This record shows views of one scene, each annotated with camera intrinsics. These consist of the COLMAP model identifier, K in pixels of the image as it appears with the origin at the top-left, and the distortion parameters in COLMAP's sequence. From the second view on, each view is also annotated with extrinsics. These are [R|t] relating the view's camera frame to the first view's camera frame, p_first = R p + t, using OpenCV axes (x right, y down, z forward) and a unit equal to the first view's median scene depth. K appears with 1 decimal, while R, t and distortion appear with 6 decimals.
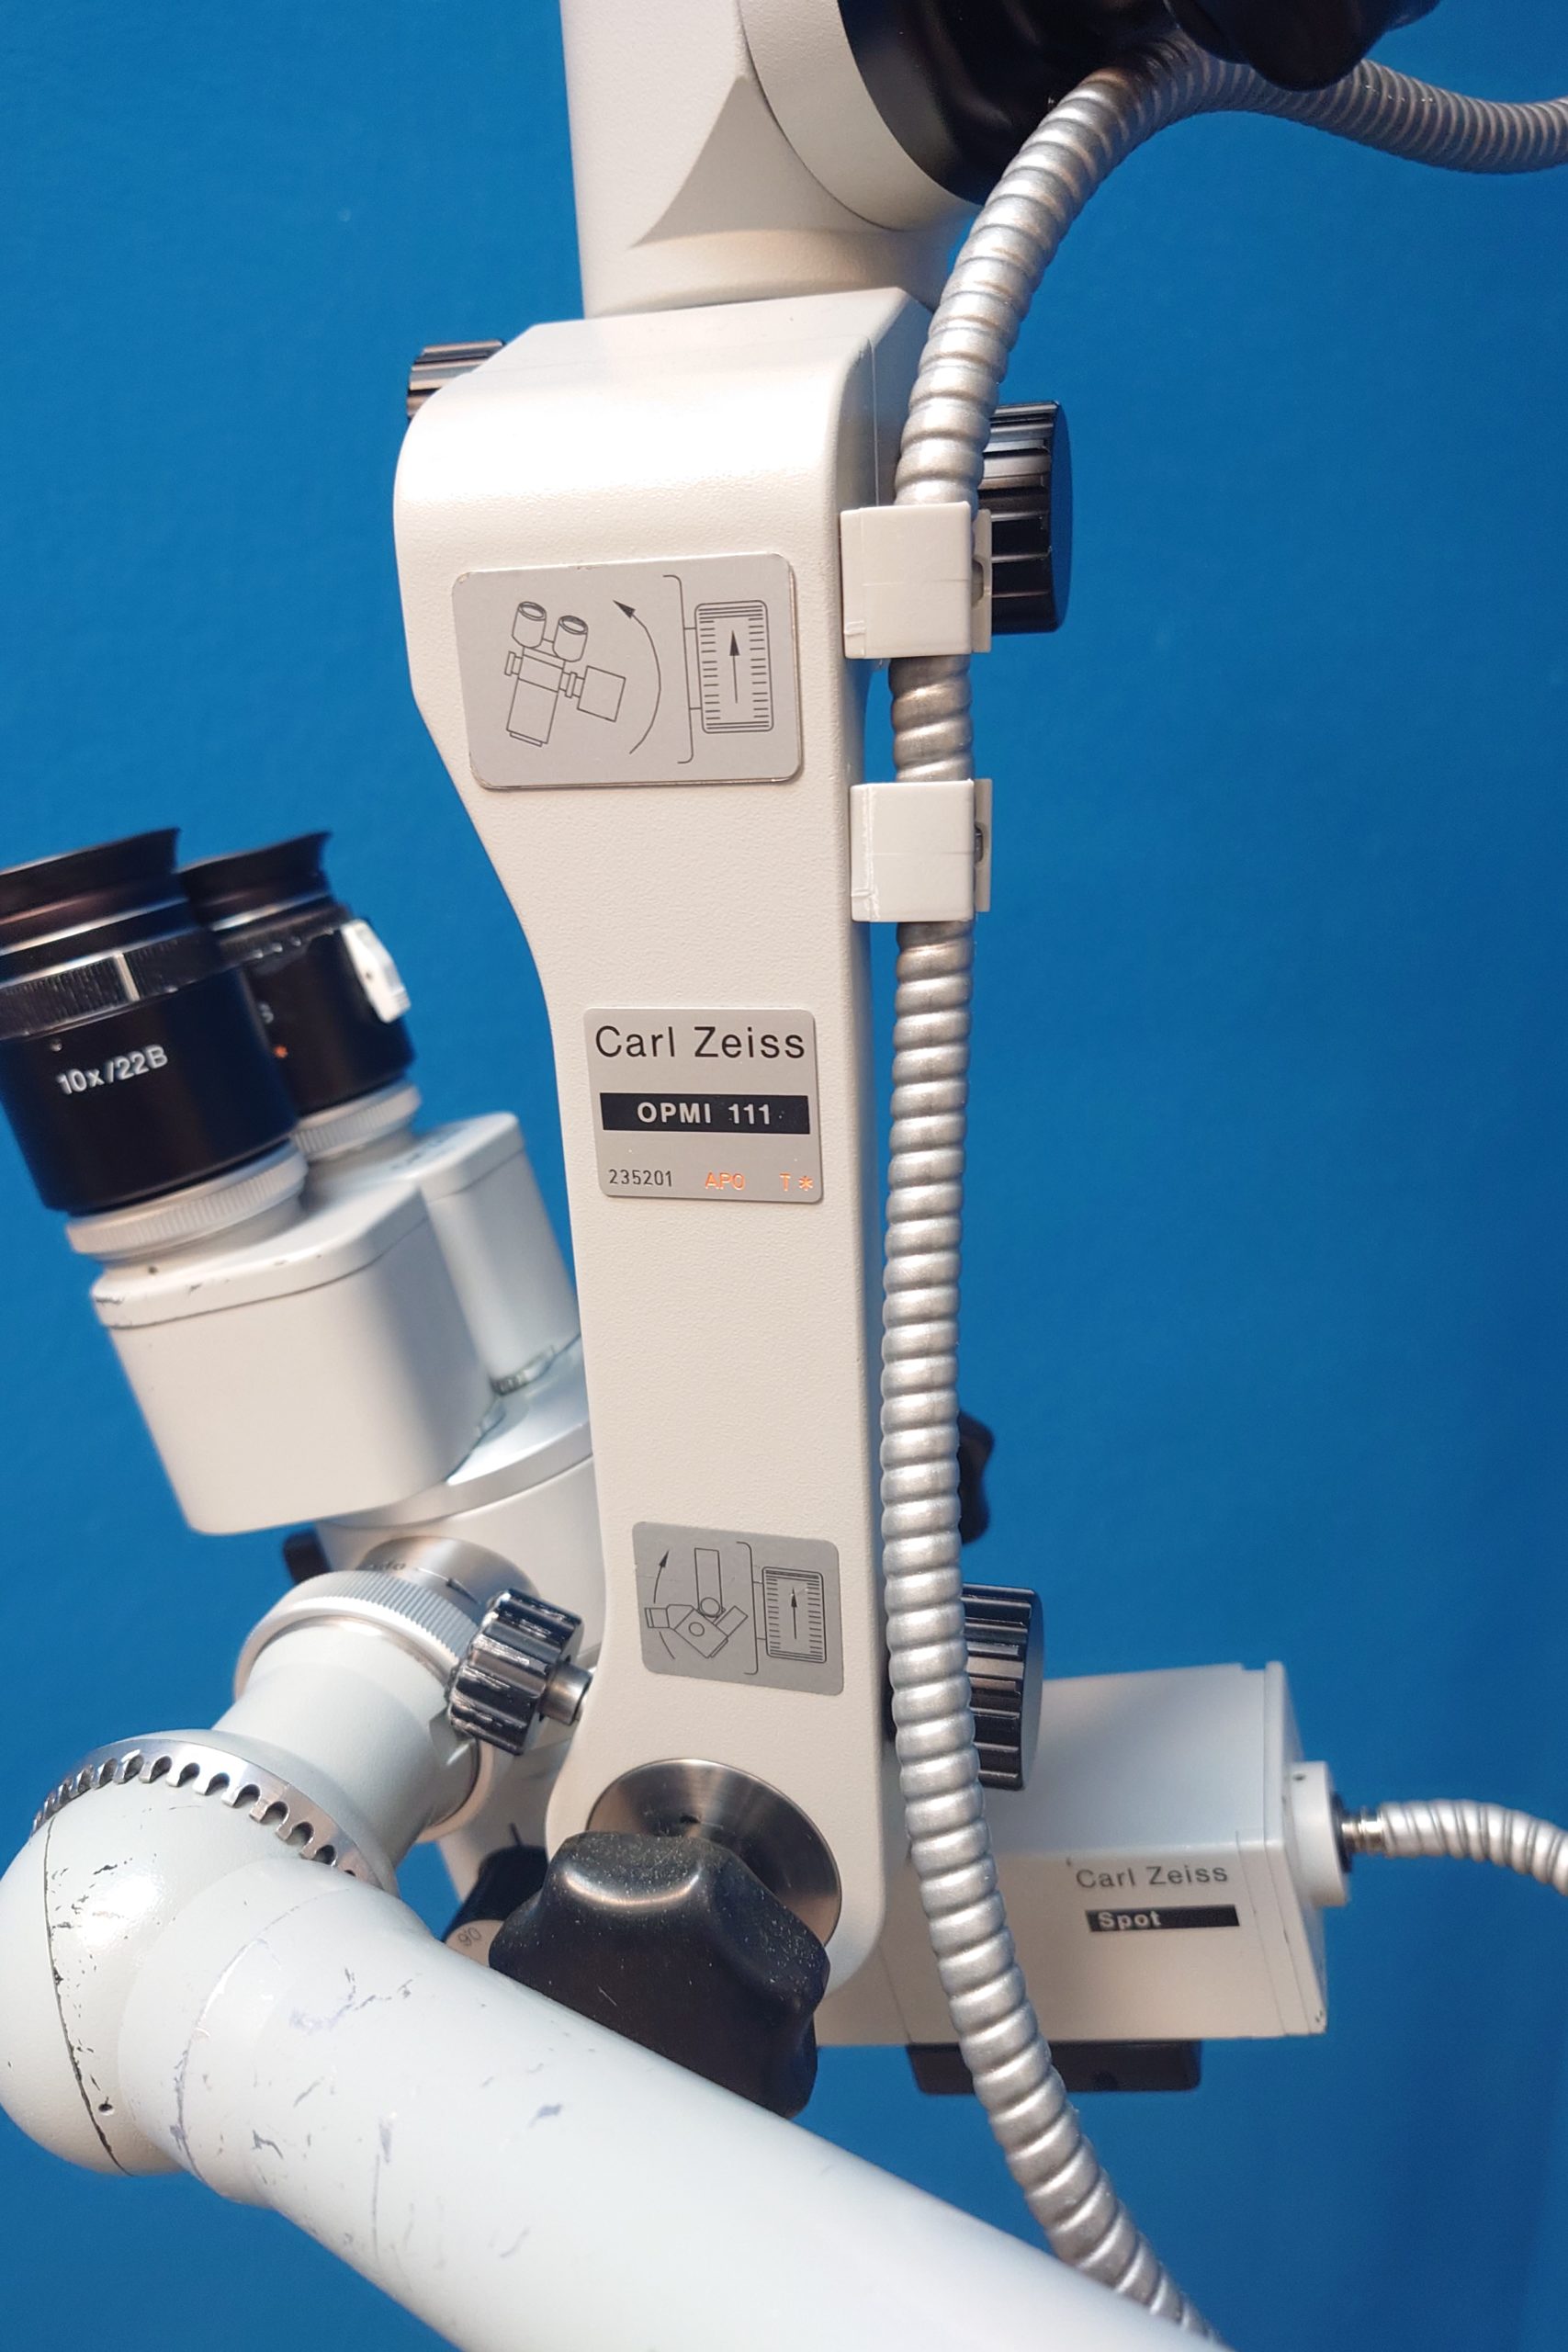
lens RADIAL K [[1796.6, 0, 759.6], [0, 1796.6, 1232.8], [0, 0, 1]] dist [0.020822, -0.032396]
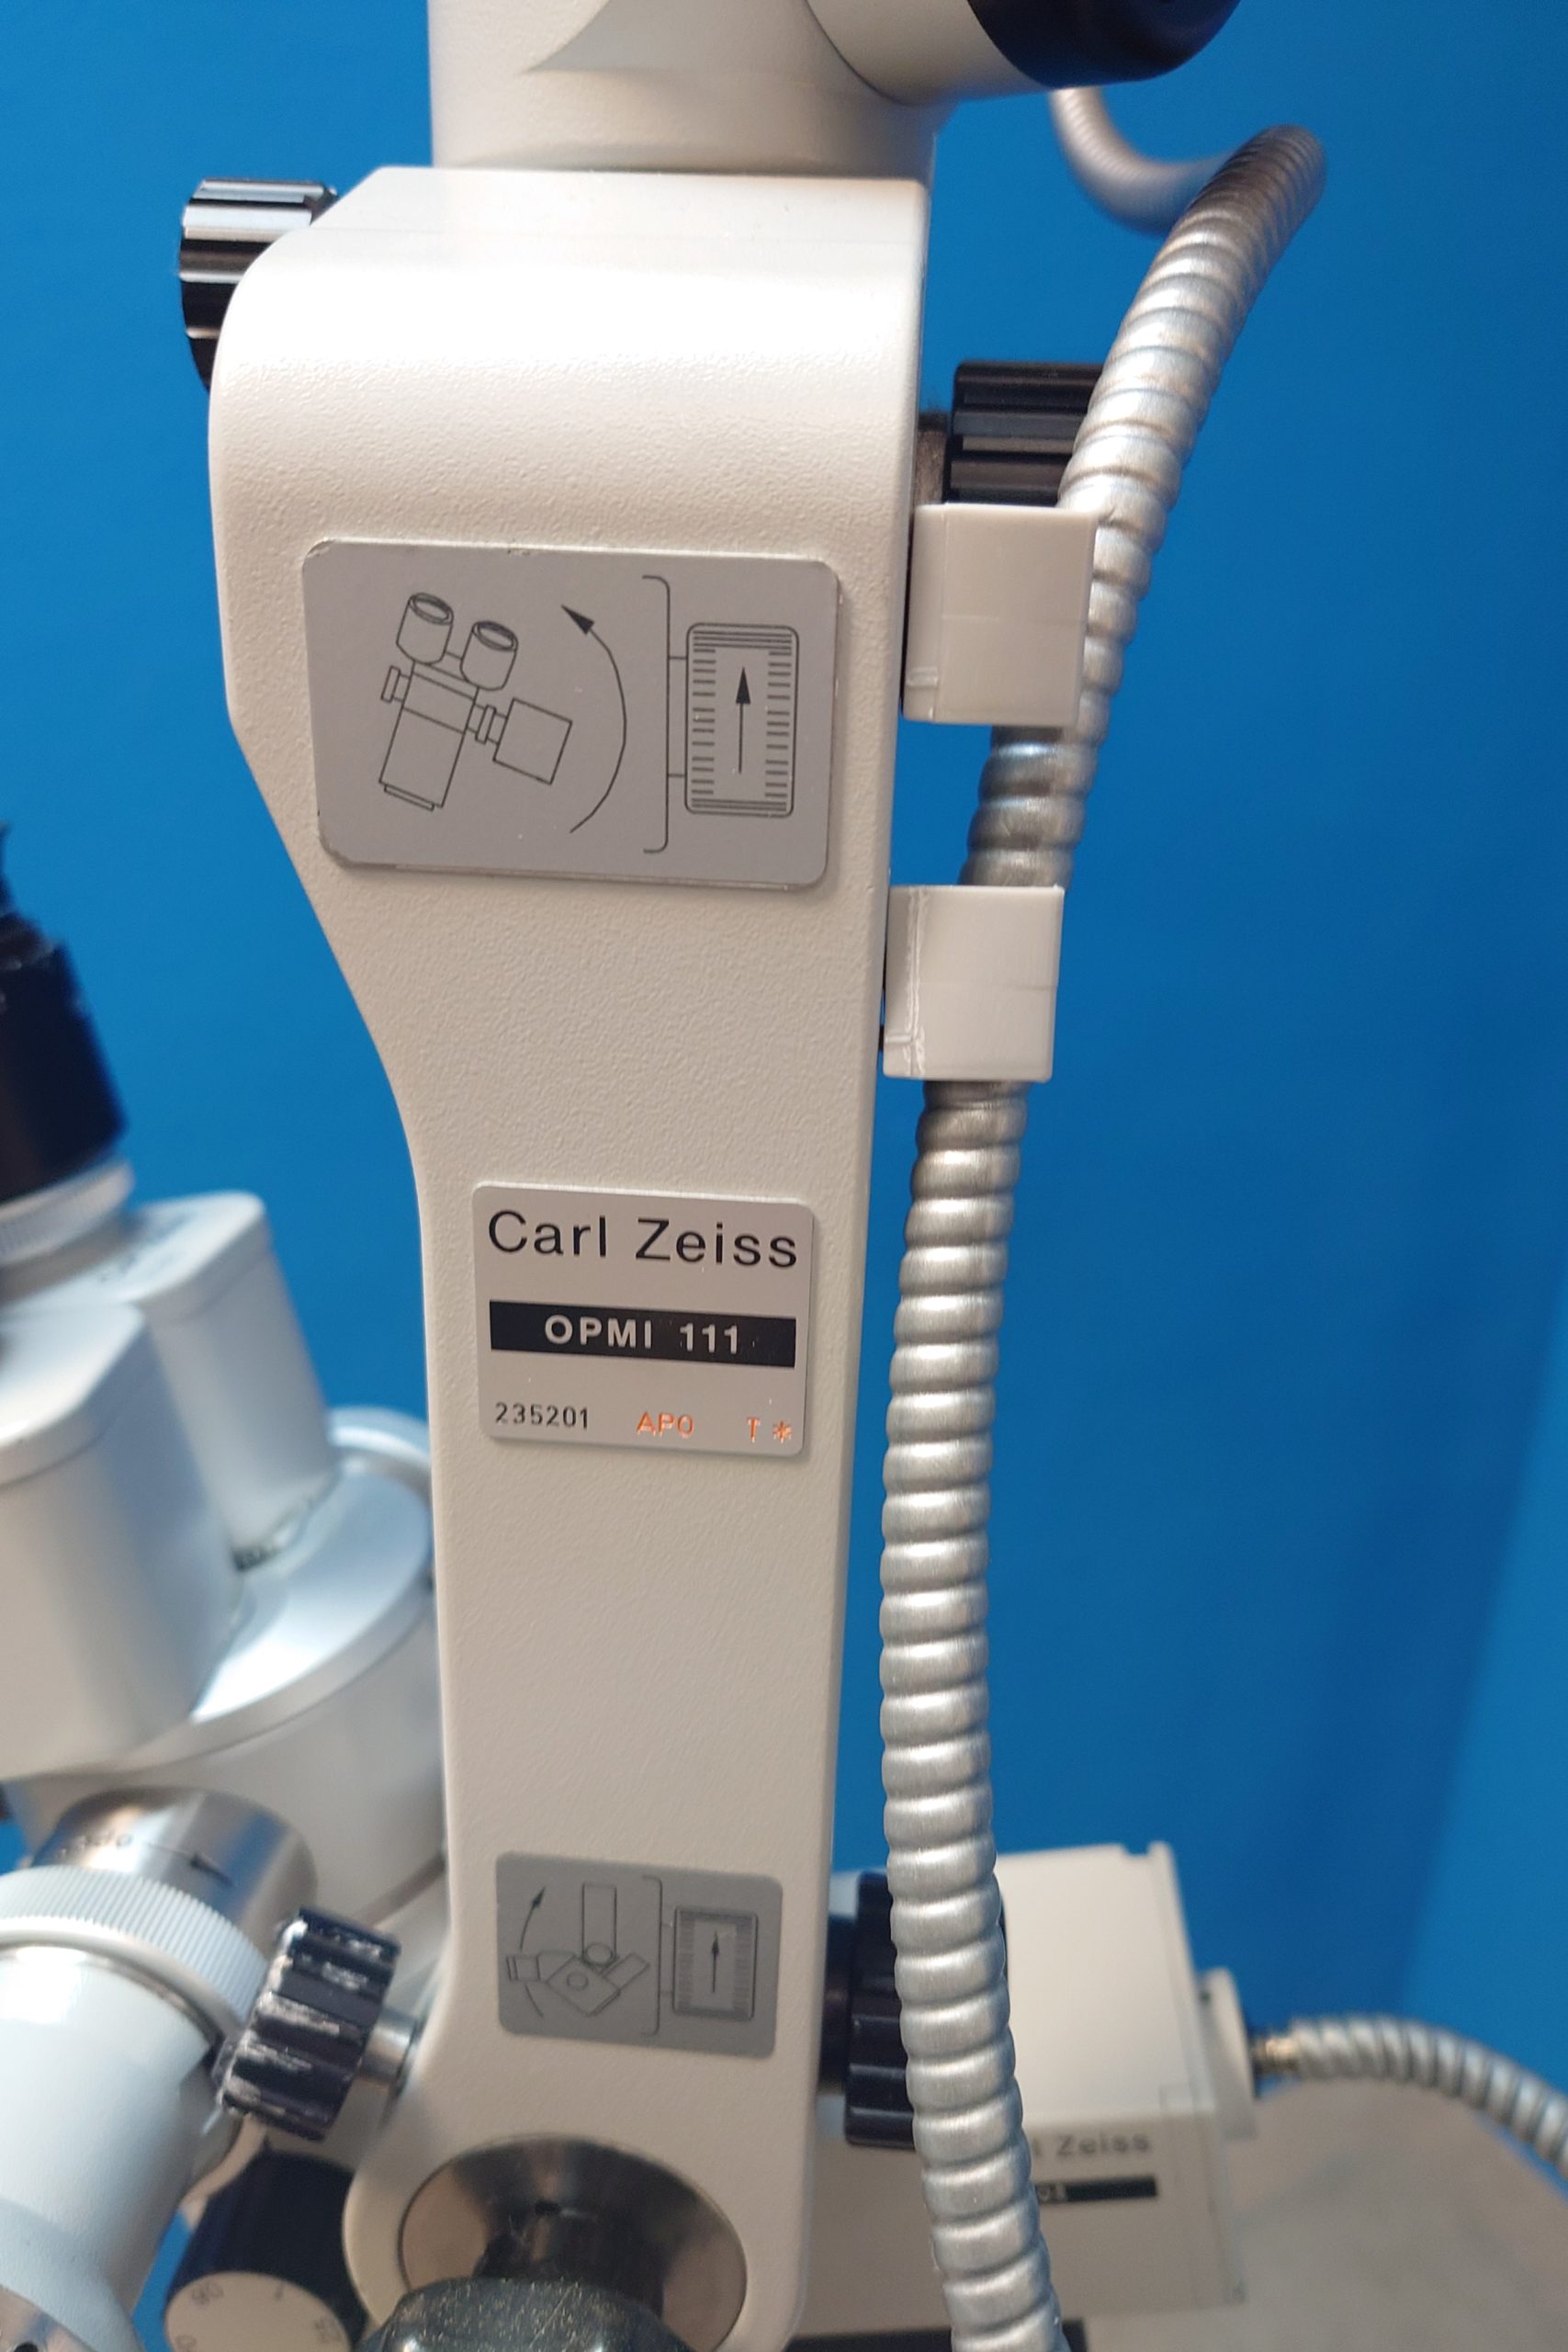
lens RADIAL K [[1796.6, 0, 759.6], [0, 1796.6, 1232.8], [0, 0, 1]] dist [0.020822, -0.032396]
pose [[0.977859, 0.009597, 0.209044, -0.135601], [-0.018558, 0.998989, 0.040948, -0.137596], [-0.208440, -0.043920, 0.977049, 0.301610]]
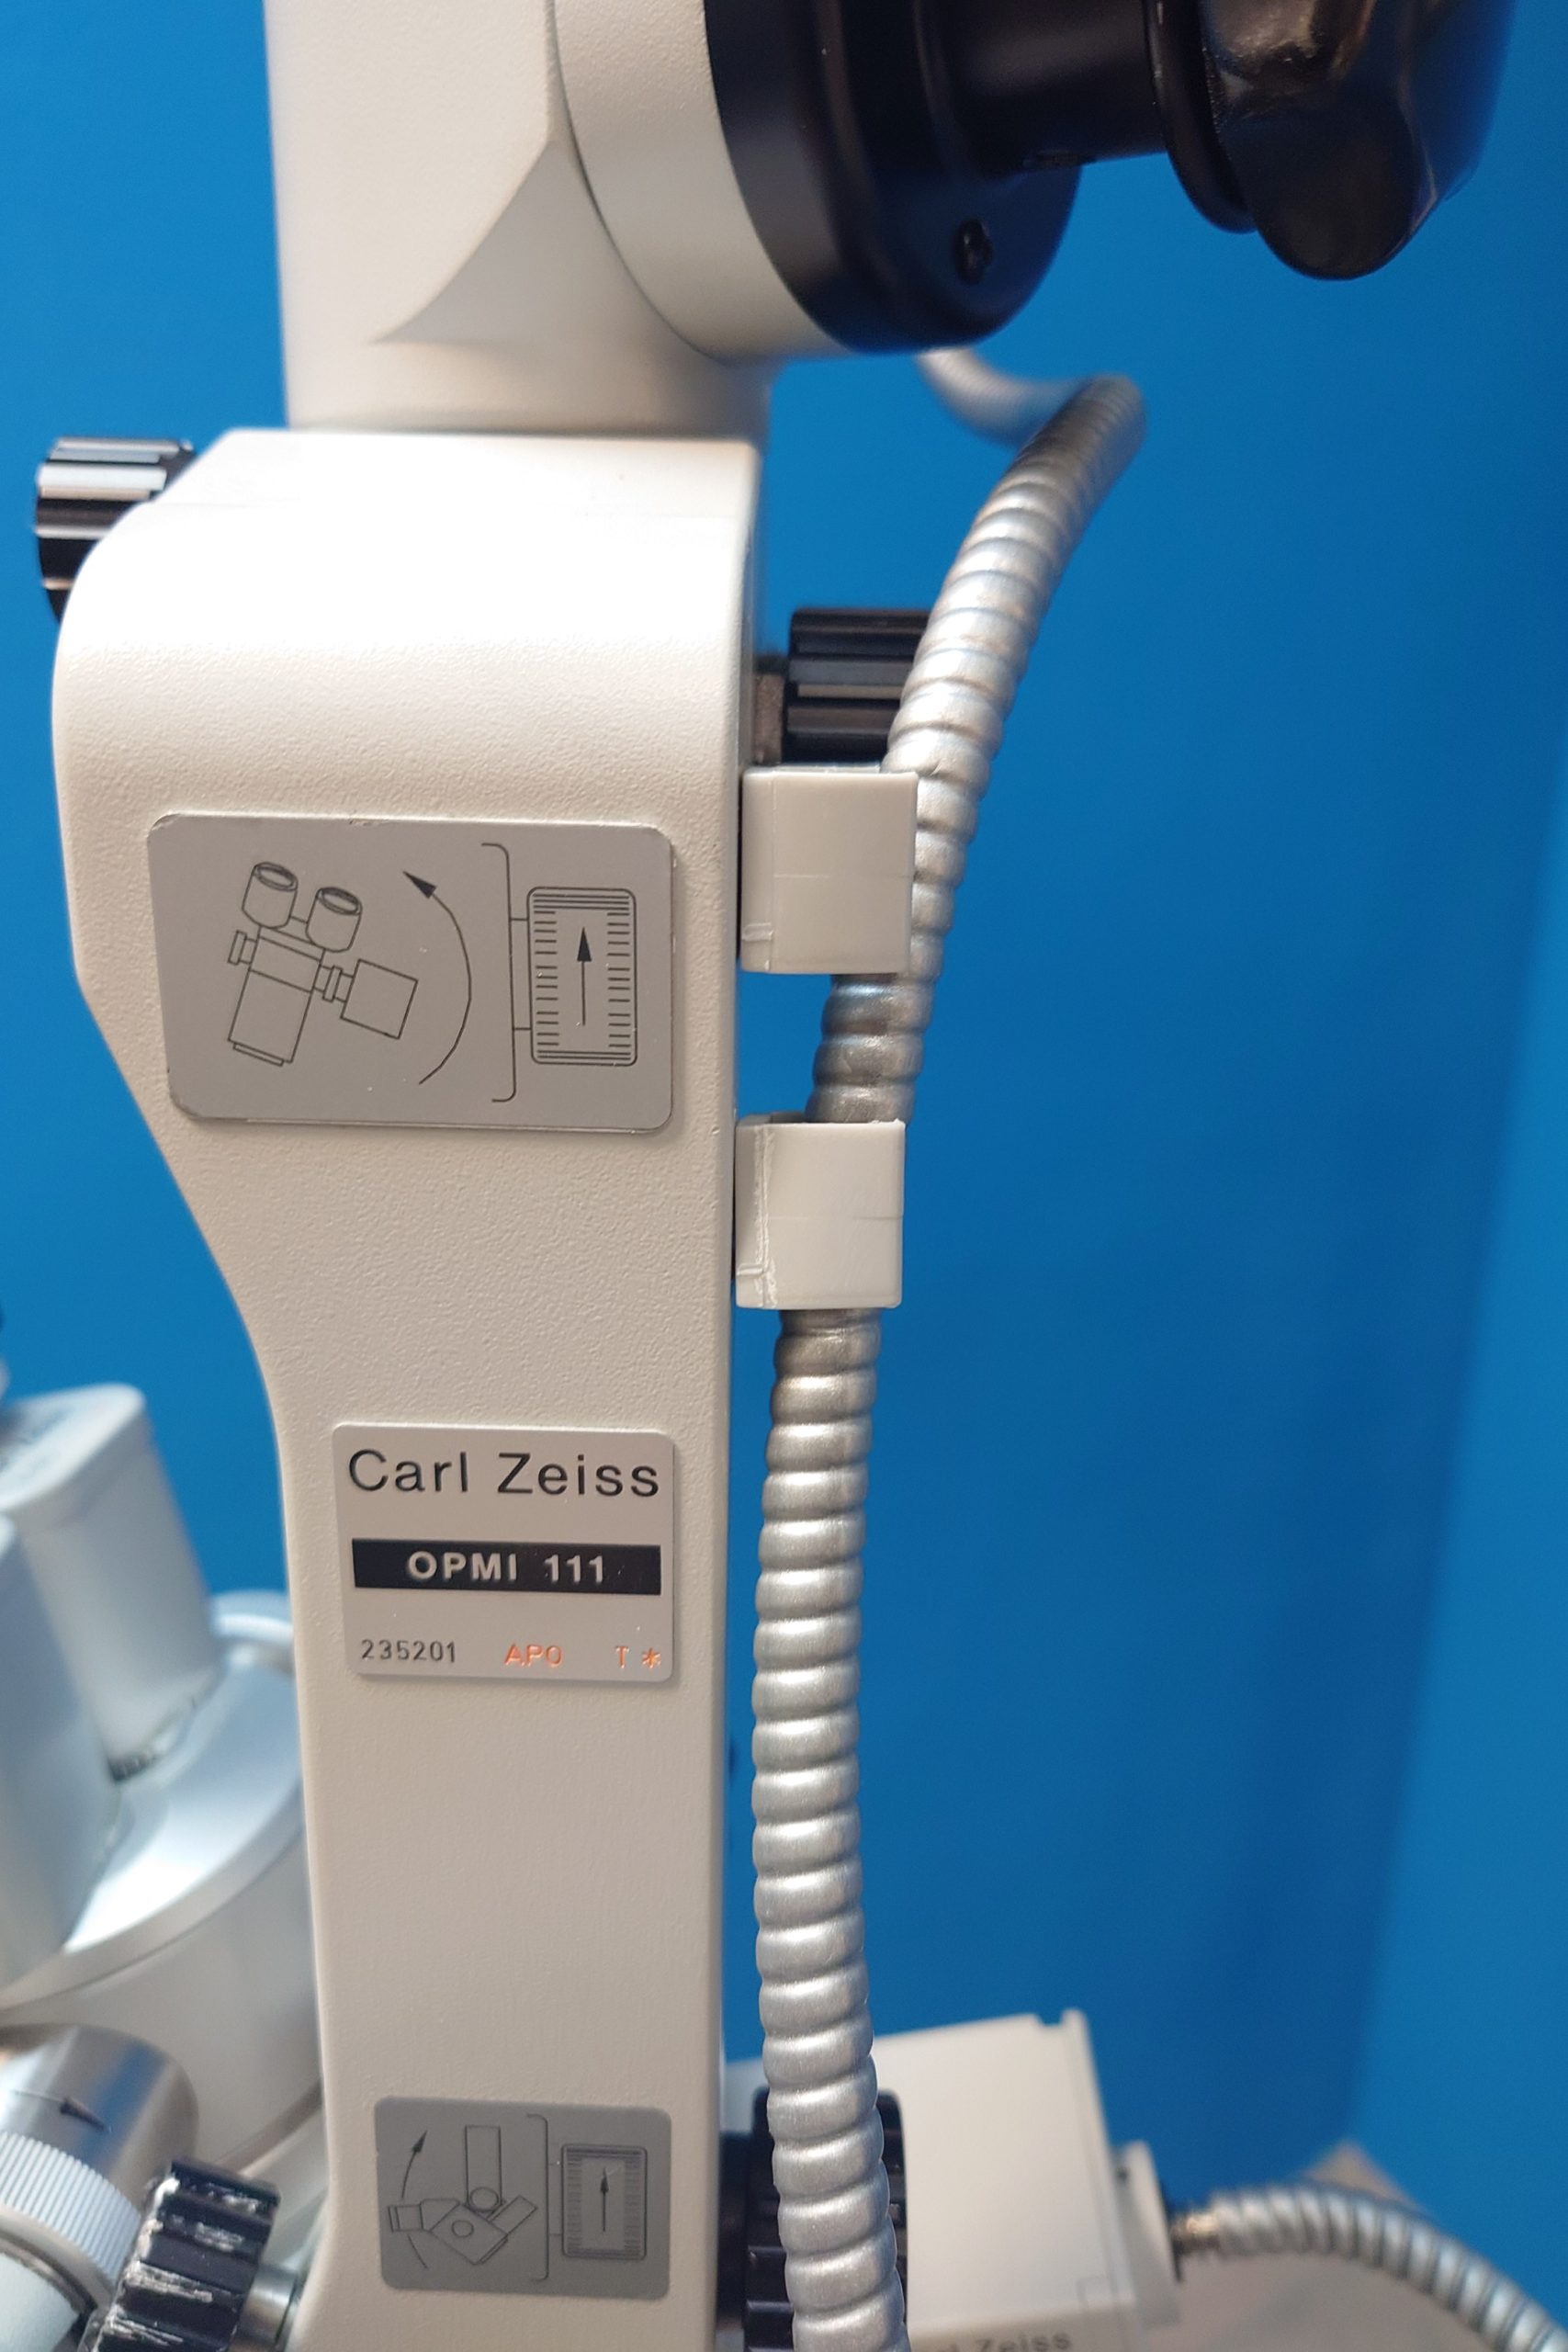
lens RADIAL K [[1803.7, 0, 786.3], [0, 1803.7, 1198.4], [0, 0, 1]] dist [0.006864, 0.001834]
pose [[0.964349, -0.002186, 0.264623, -0.113614], [0.011772, 0.999330, -0.034647, -0.187151], [-0.264370, 0.036527, 0.963729, 0.283656]]
